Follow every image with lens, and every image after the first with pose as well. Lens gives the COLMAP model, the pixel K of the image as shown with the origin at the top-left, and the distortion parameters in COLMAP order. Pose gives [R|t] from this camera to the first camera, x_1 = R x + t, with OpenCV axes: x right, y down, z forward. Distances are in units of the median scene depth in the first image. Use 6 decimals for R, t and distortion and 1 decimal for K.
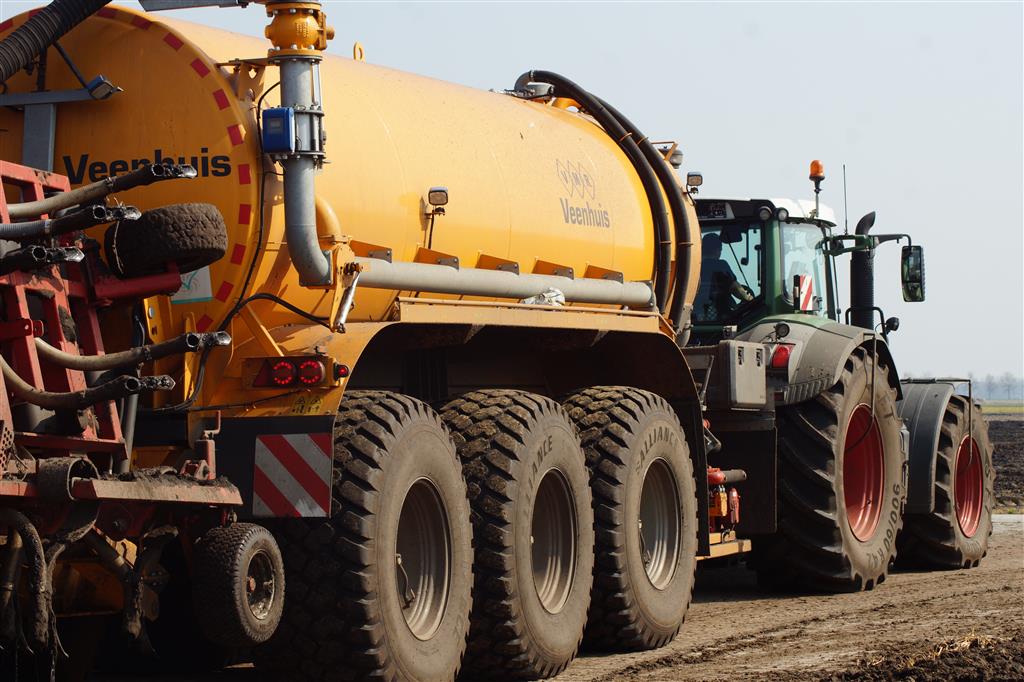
lens RADIAL K [[3193.1, 0, 511.7], [0, 3193.1, 340.5], [0, 0, 1]] dist [-0.171929, 0.000000]
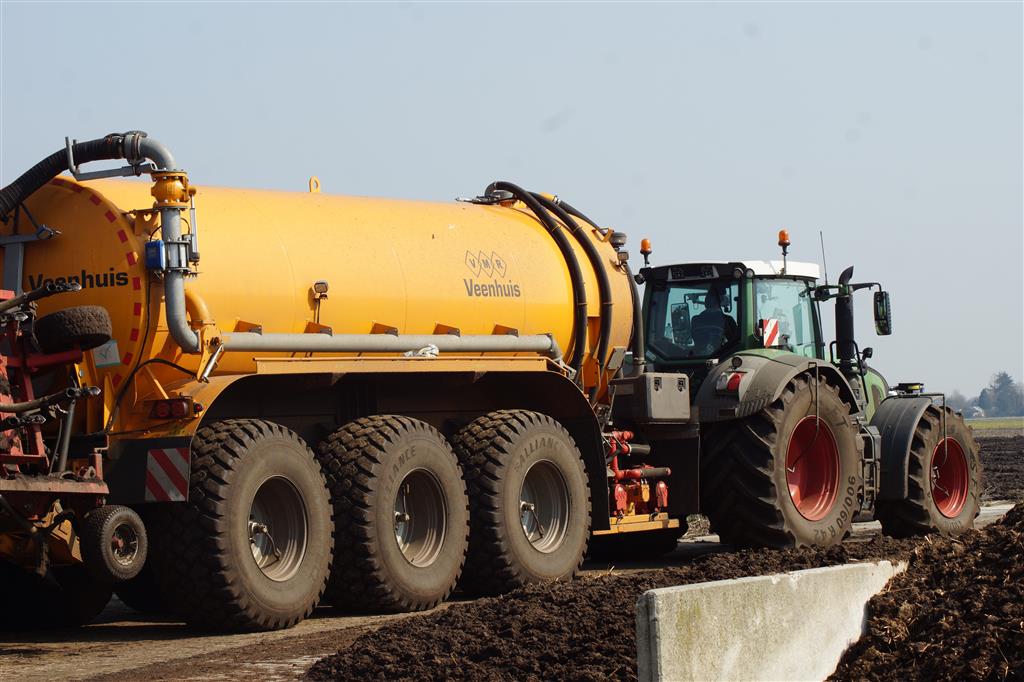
lens RADIAL K [[3193.1, 0, 512.3], [0, 3193.1, 342.4], [0, 0, 1]] dist [-0.171929, 0.000000]
pose [[0.976992, -0.028407, -0.211376, 0.376931], [0.027537, 0.999596, -0.007062, -0.006366], [0.211491, 0.001079, 0.977379, -0.434160]]
